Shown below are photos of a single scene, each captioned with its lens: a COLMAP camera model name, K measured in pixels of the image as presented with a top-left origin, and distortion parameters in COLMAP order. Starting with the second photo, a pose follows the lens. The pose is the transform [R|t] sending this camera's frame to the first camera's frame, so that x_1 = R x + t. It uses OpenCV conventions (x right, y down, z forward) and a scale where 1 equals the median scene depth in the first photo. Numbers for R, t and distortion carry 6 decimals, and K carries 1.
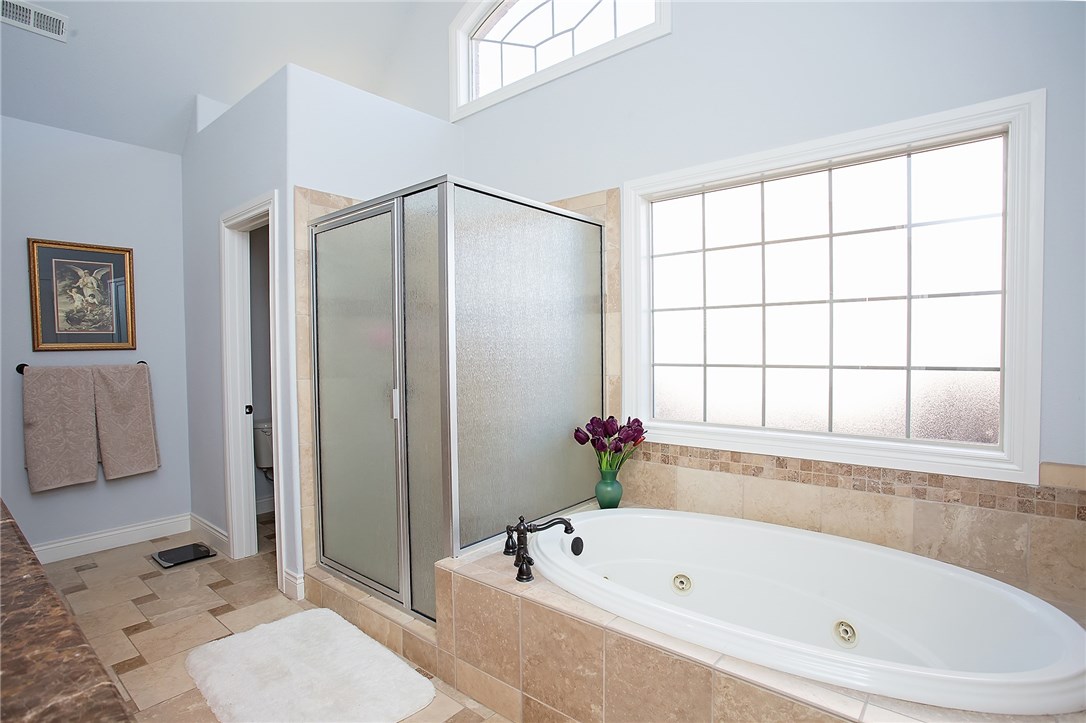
lens RADIAL K [[527.9, 0, 542.0], [0, 527.9, 362.7], [0, 0, 1]] dist [-0.042343, 0.012921]
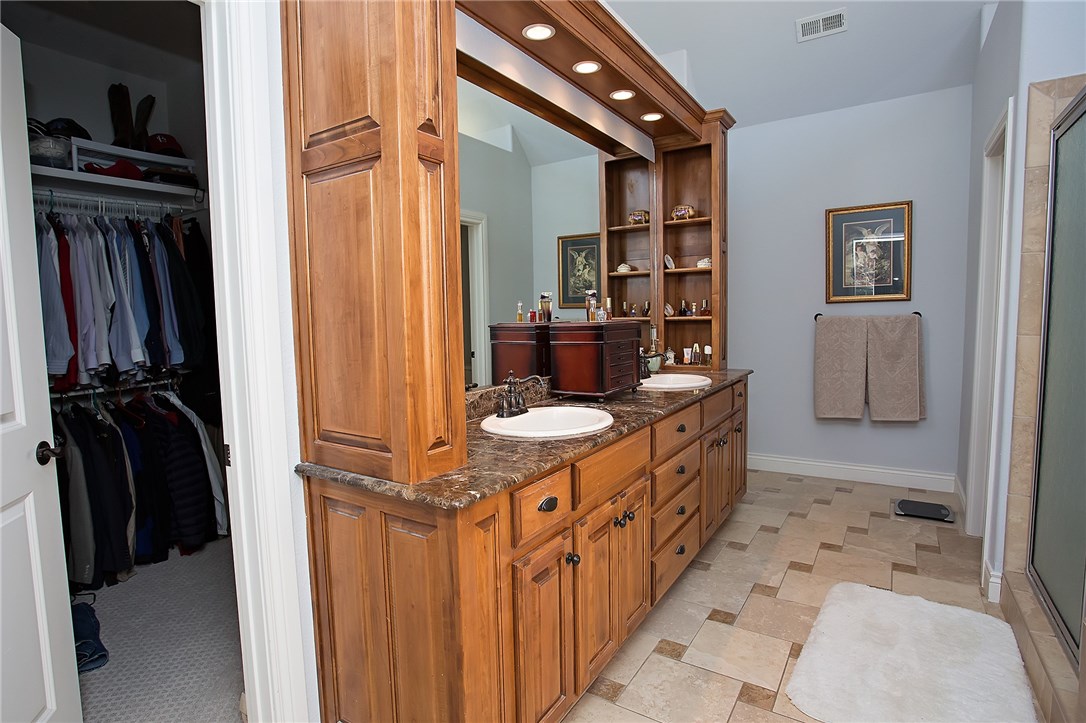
lens RADIAL K [[549.4, 0, 541.2], [0, 549.4, 360.1], [0, 0, 1]] dist [-0.019967, 0.000287]
pose [[0.159923, 0.088088, -0.983191, 0.196913], [-0.006710, 0.996084, 0.088152, 0.002236], [0.987107, -0.007500, 0.159888, 0.134635]]
